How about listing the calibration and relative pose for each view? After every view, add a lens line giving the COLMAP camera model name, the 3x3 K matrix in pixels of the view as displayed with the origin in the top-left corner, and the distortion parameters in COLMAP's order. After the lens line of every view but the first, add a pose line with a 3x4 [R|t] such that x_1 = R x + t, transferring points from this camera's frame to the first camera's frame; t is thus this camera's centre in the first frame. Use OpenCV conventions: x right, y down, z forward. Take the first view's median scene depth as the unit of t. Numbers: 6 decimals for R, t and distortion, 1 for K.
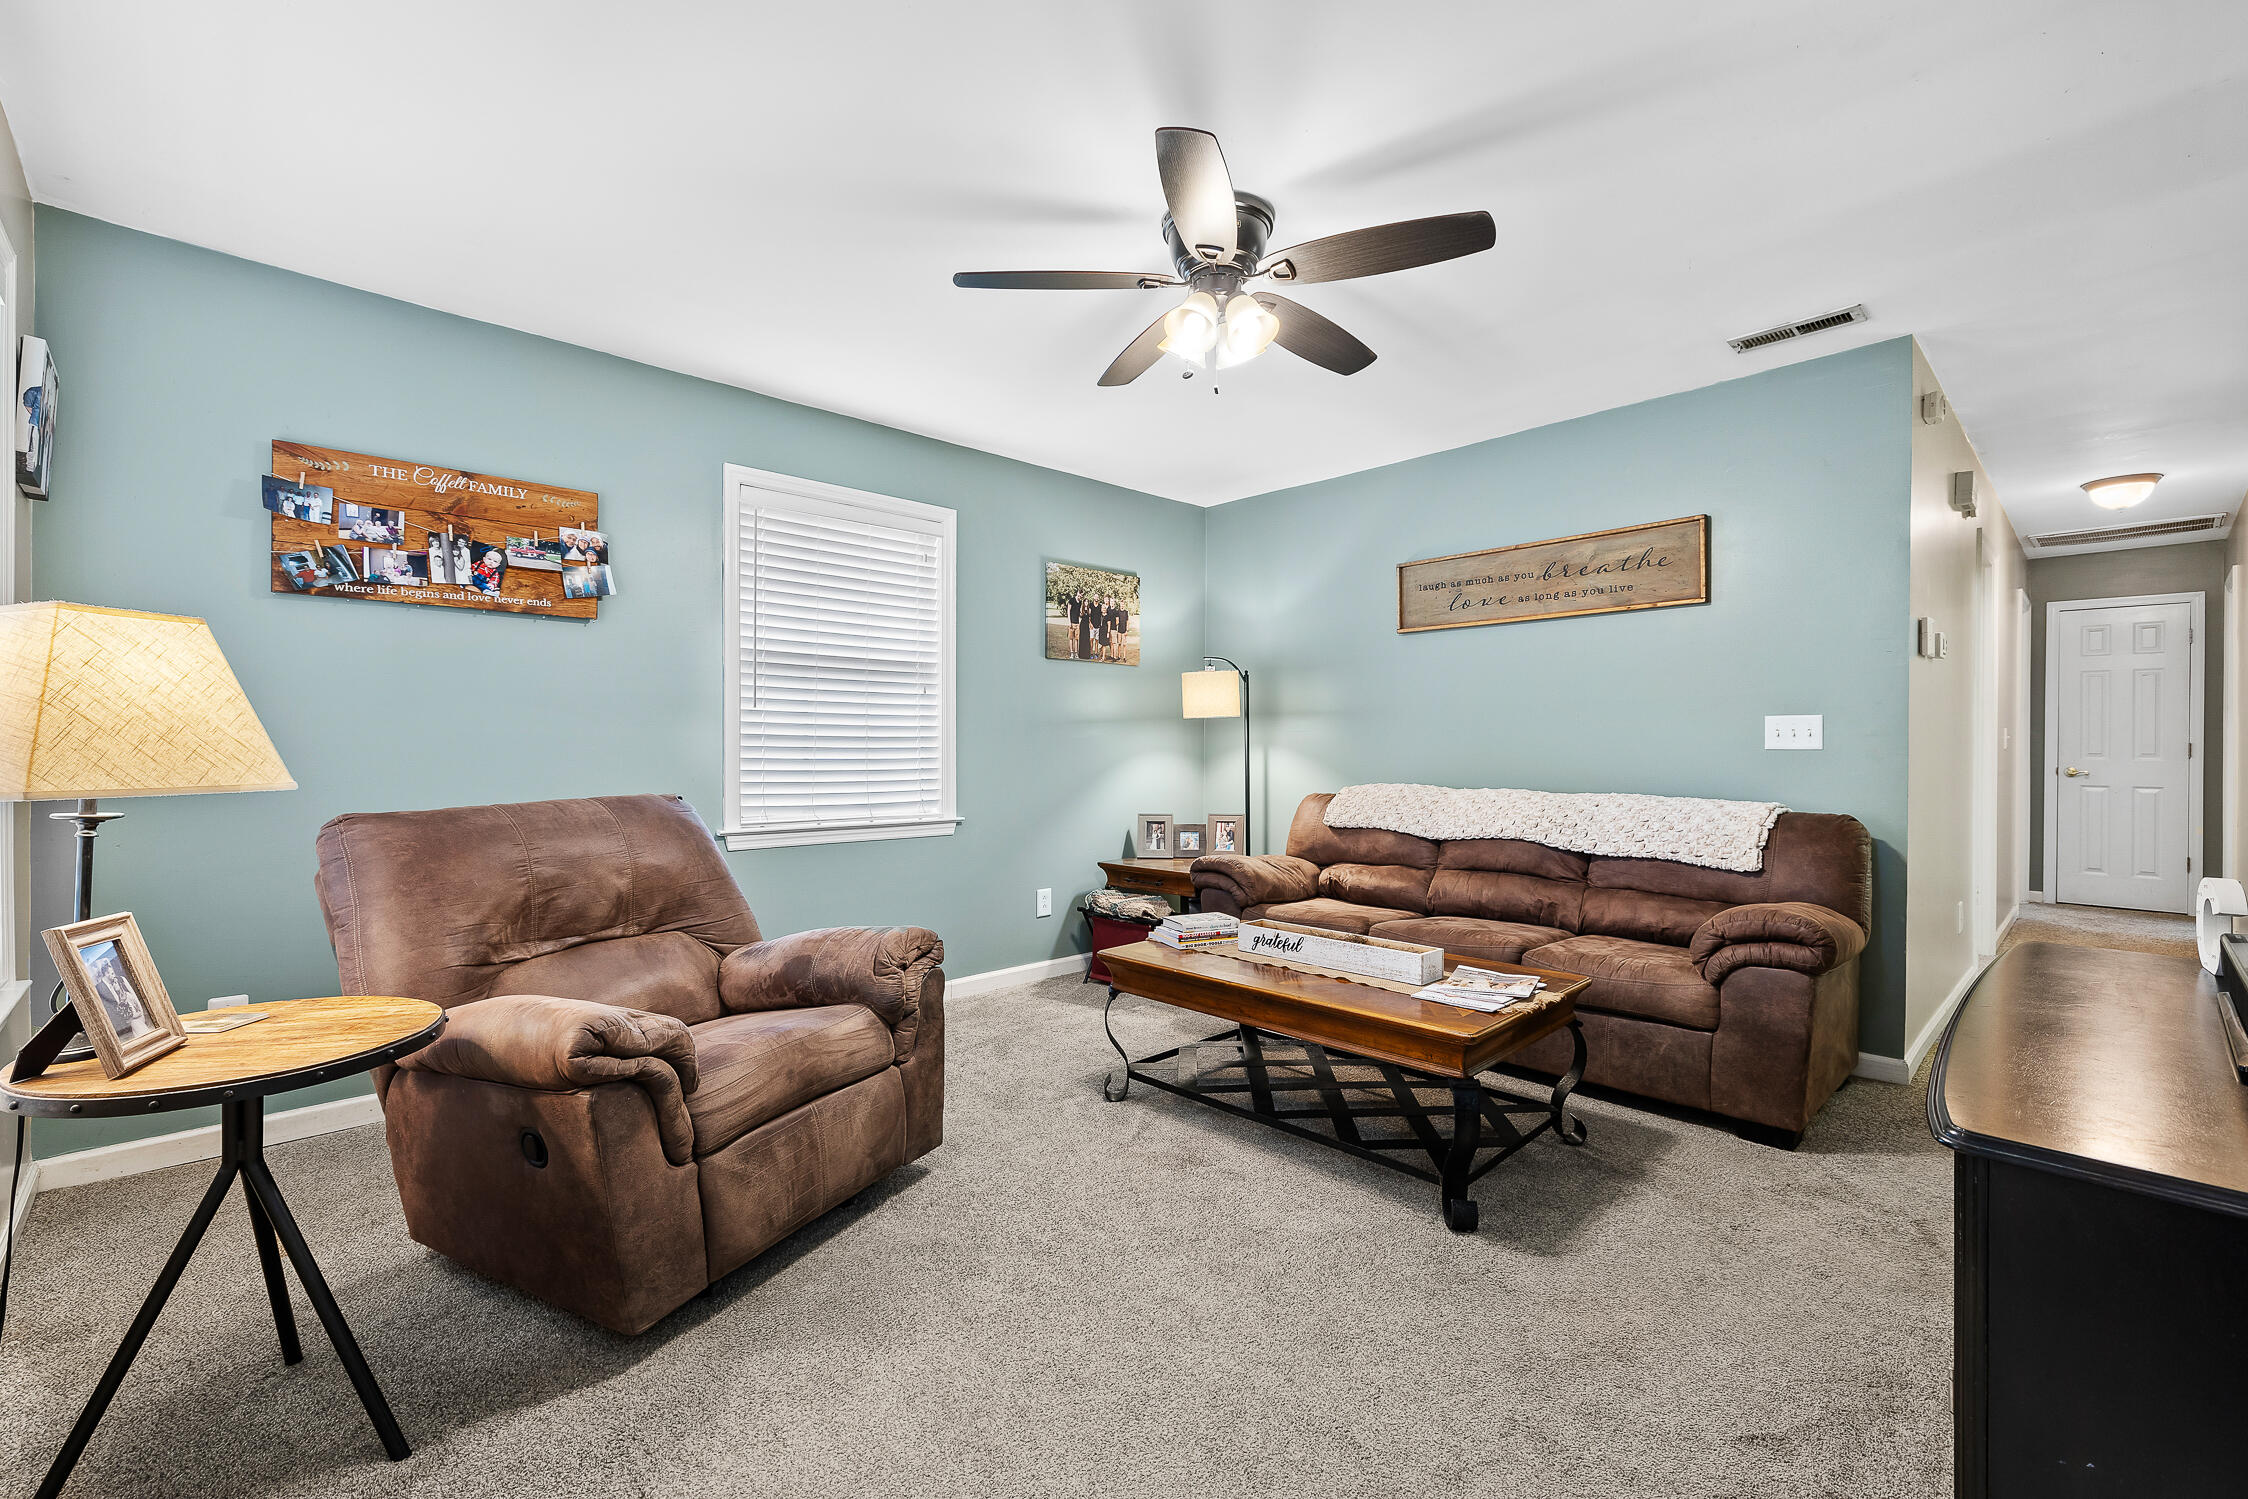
lens RADIAL K [[1037.1, 0, 1122.6], [0, 1037.1, 742.5], [0, 0, 1]] dist [0.000721, 0.000029]
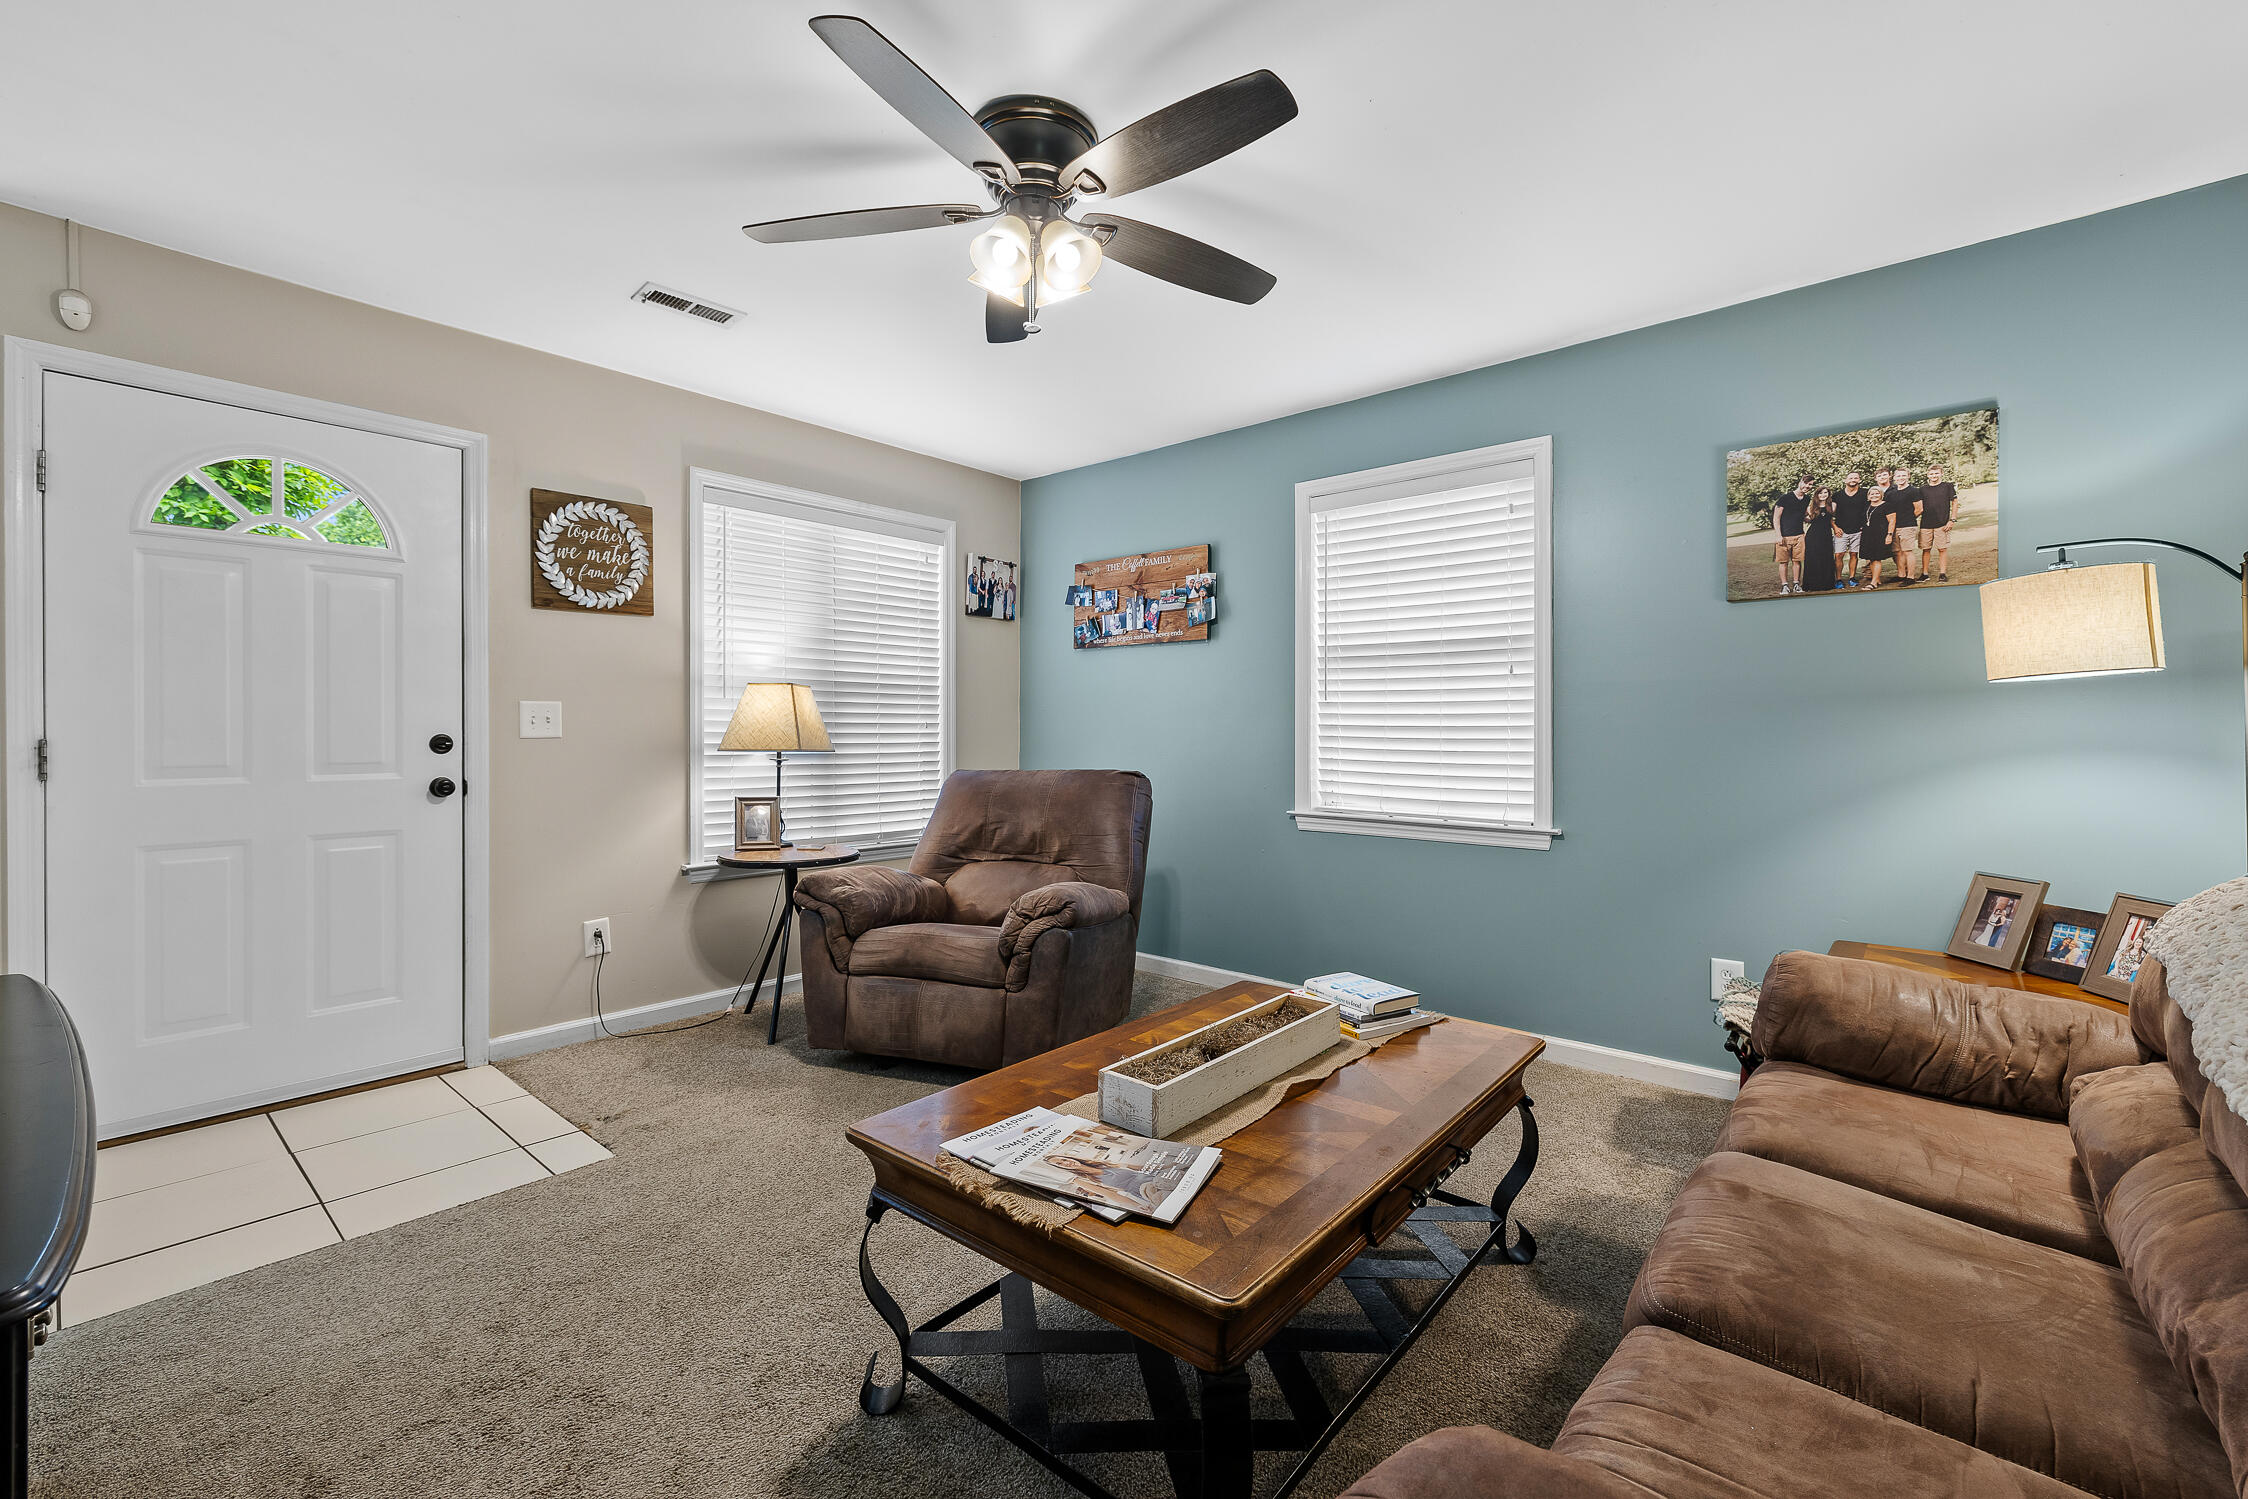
lens RADIAL K [[938.3, 0, 1121.7], [0, 938.3, 744.3], [0, 0, 1]] dist [-0.000286, -0.000049]
pose [[0.056223, 0.009549, -0.998373, 0.488133], [-0.002969, 0.999951, 0.009396, 0.002572], [0.998414, 0.002435, 0.056248, 0.592941]]
